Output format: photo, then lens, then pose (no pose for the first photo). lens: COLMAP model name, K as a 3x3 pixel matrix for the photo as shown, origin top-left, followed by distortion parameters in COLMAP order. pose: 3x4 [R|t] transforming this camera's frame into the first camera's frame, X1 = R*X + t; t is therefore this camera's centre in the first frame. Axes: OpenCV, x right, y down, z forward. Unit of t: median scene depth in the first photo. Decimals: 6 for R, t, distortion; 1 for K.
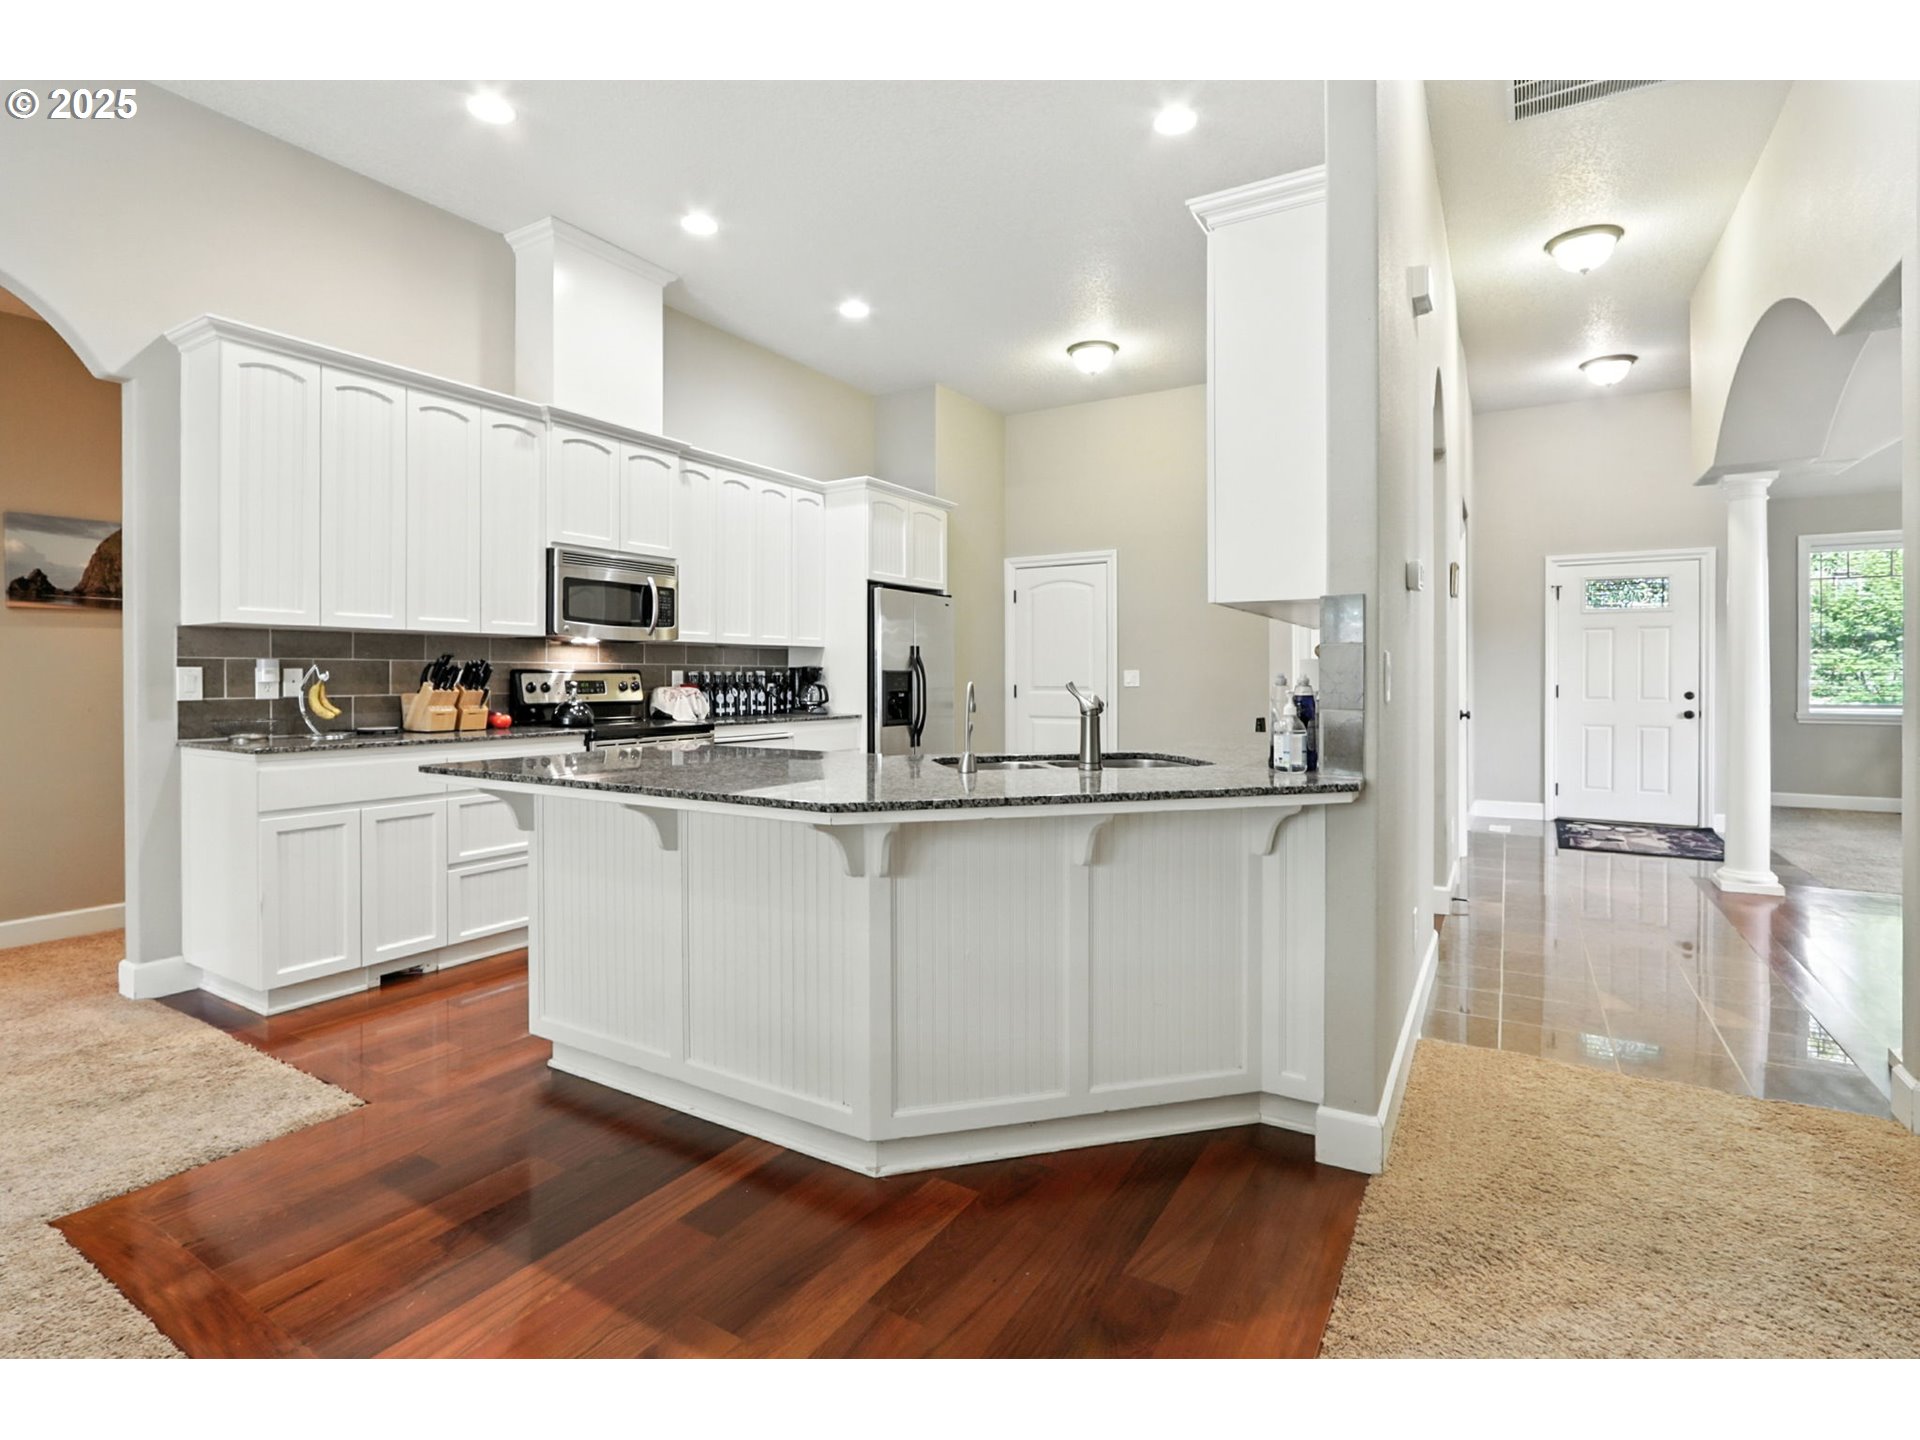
lens RADIAL K [[920.8, 0, 965.7], [0, 920.8, 681.8], [0, 0, 1]] dist [-0.019899, 0.003883]
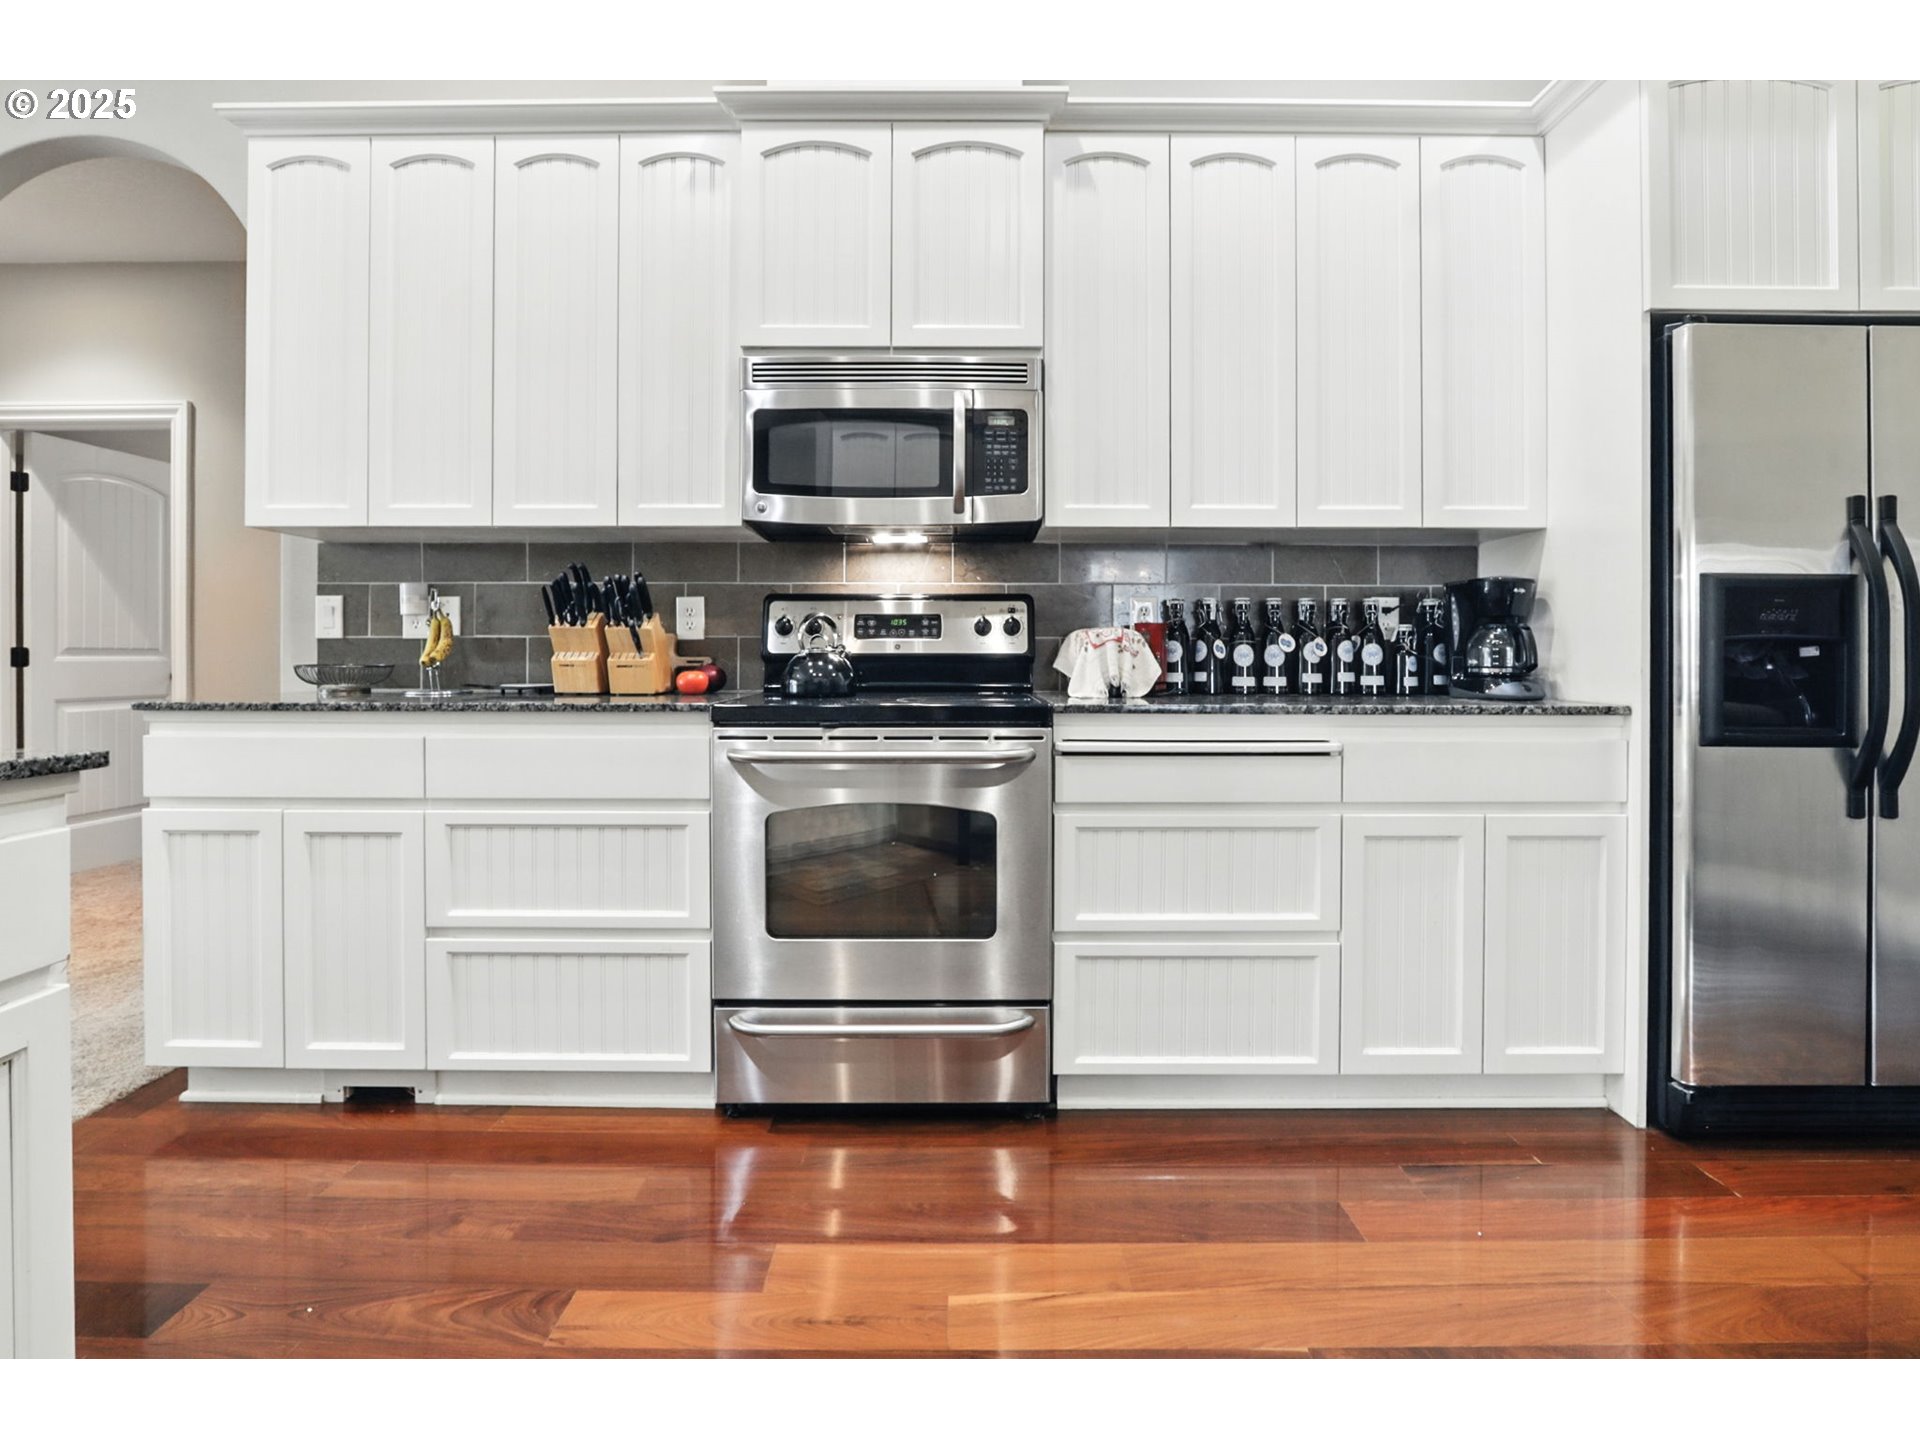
lens RADIAL K [[920.8, 0, 994.2], [0, 920.8, 658.1], [0, 0, 1]] dist [-0.019899, 0.003883]
pose [[0.513676, 0.005985, -0.857963, 0.070635], [-0.006853, 0.999972, 0.002873, 0.021320], [0.857957, 0.004404, 0.513703, 0.734583]]
